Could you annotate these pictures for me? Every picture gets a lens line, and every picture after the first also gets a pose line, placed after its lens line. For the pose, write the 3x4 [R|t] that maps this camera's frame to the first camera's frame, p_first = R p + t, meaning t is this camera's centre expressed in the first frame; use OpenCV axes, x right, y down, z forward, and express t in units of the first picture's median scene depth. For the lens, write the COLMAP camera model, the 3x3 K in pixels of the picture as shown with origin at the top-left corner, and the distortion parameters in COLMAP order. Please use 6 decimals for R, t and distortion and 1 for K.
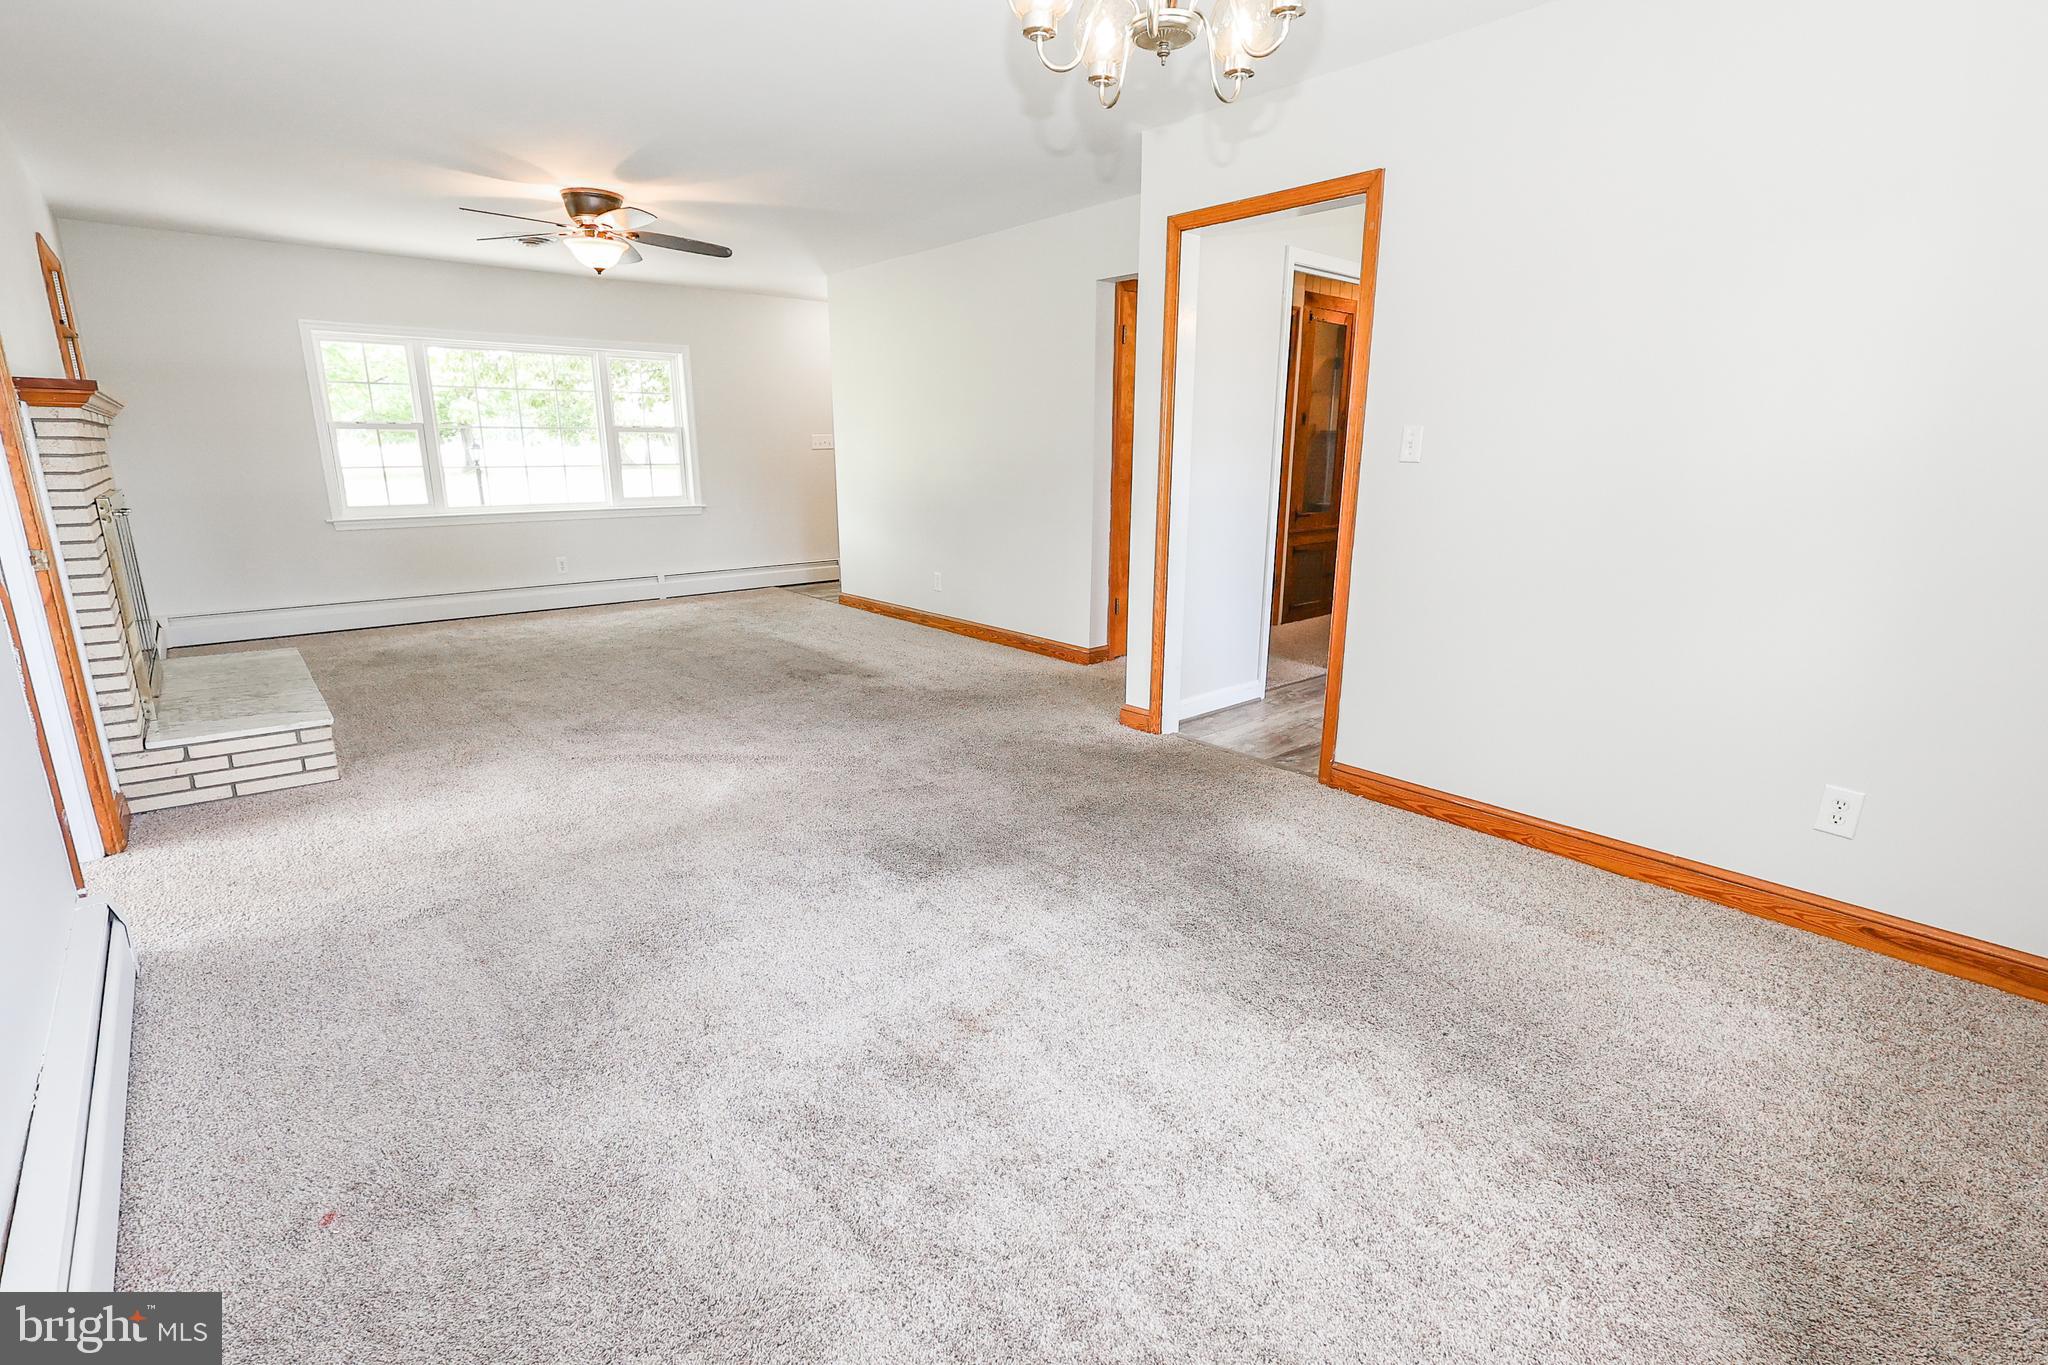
lens RADIAL K [[939.8, 0, 1040.9], [0, 939.8, 679.9], [0, 0, 1]] dist [-0.008039, 0.000813]
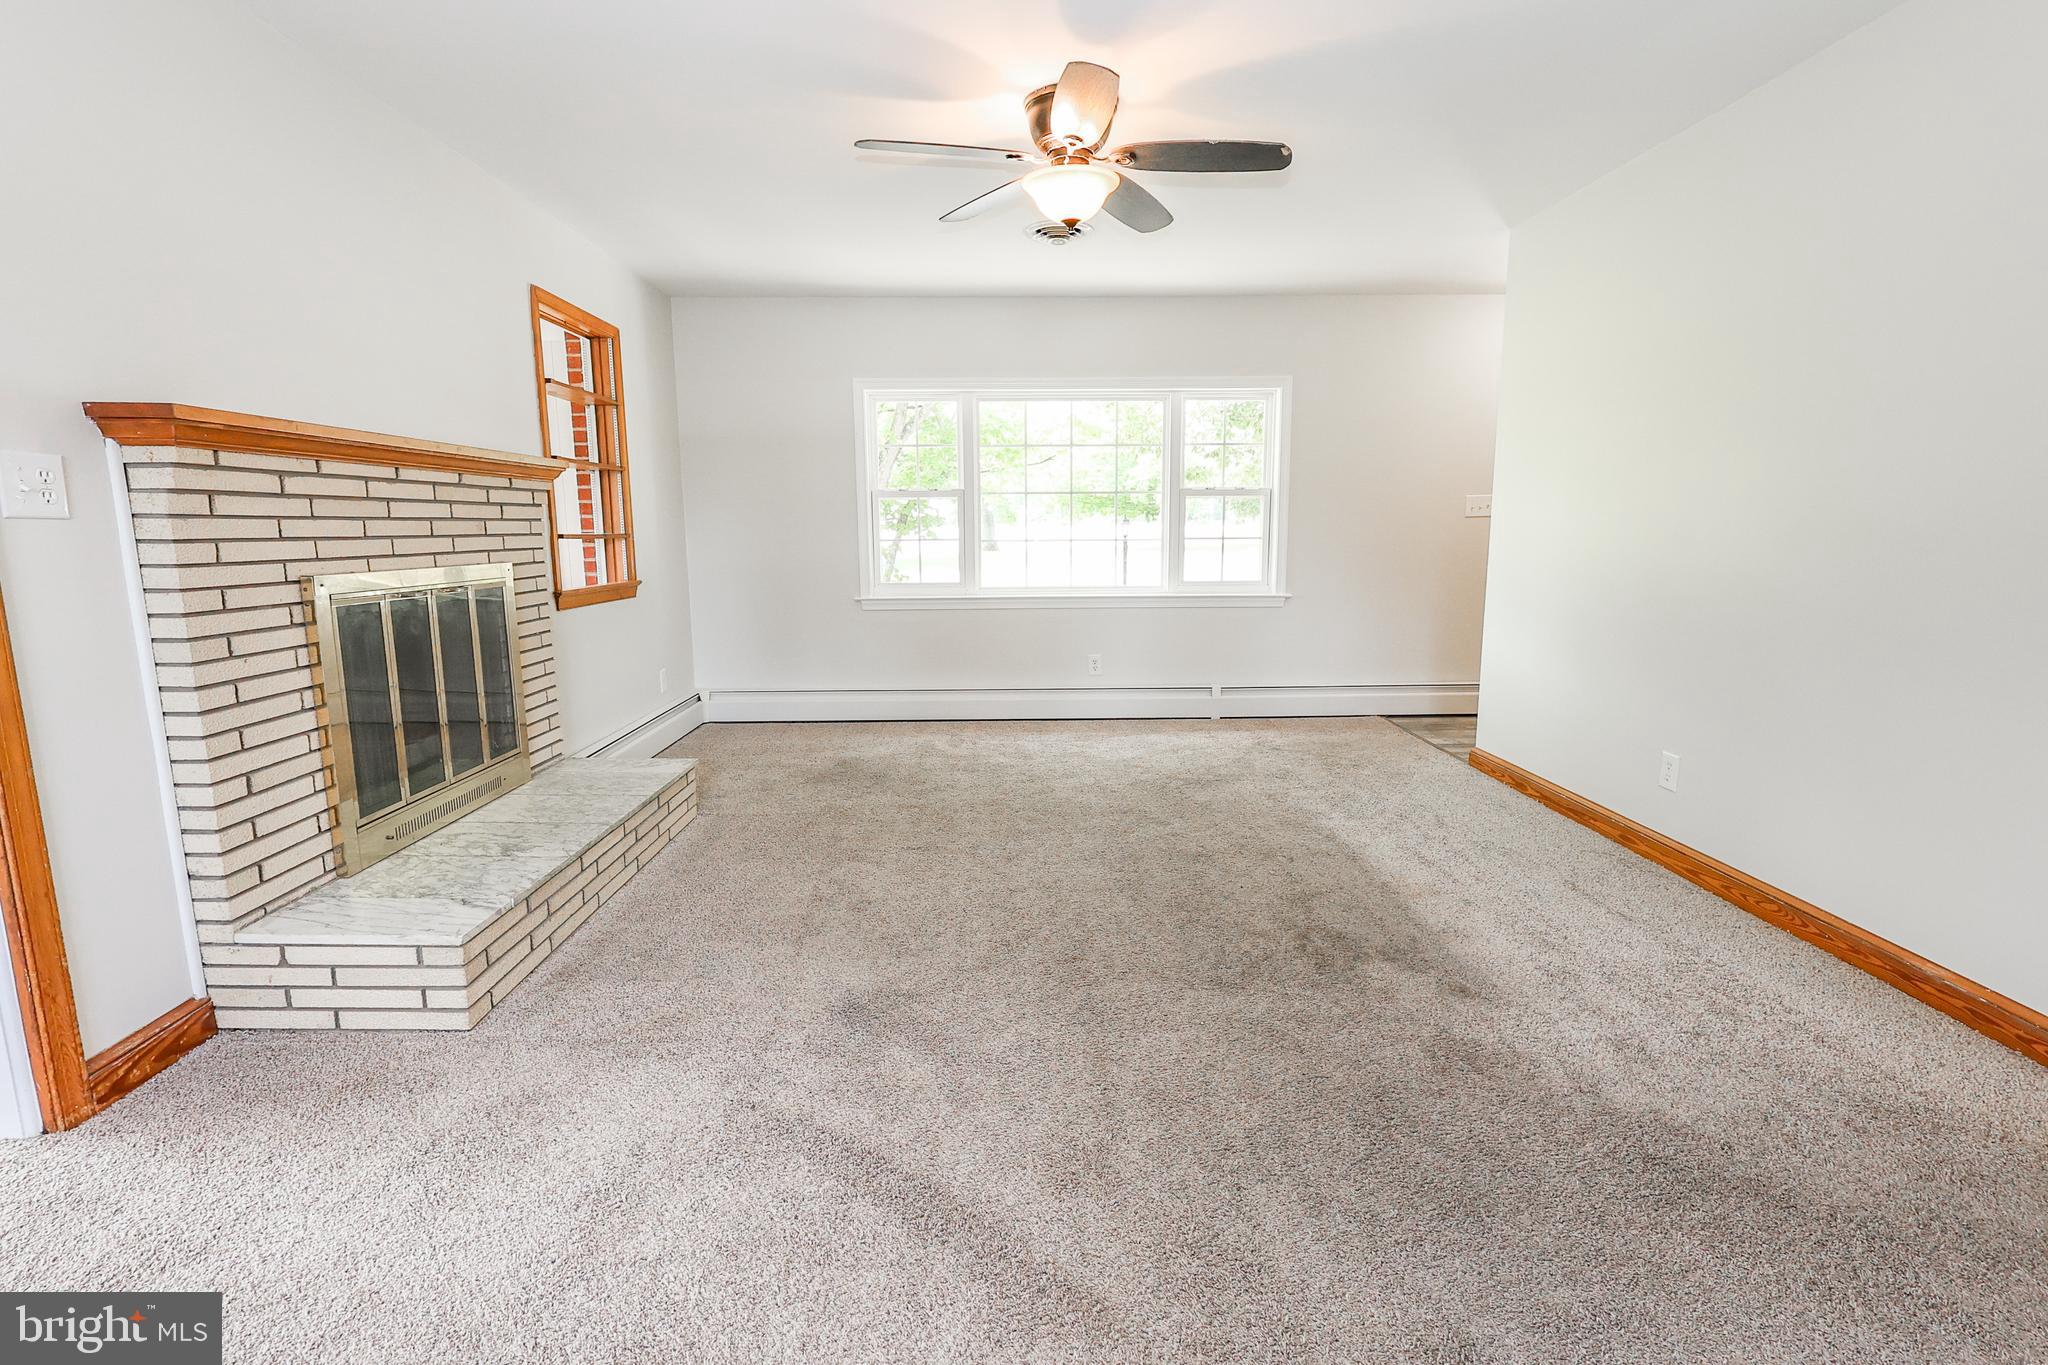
lens RADIAL K [[939.8, 0, 1015.9], [0, 939.8, 676.2], [0, 0, 1]] dist [-0.008039, 0.000813]
pose [[0.751715, 0.095426, -0.652548, -0.055723], [-0.149890, 0.988302, -0.028143, -0.096623], [0.642229, 0.118966, 0.757225, 0.435801]]
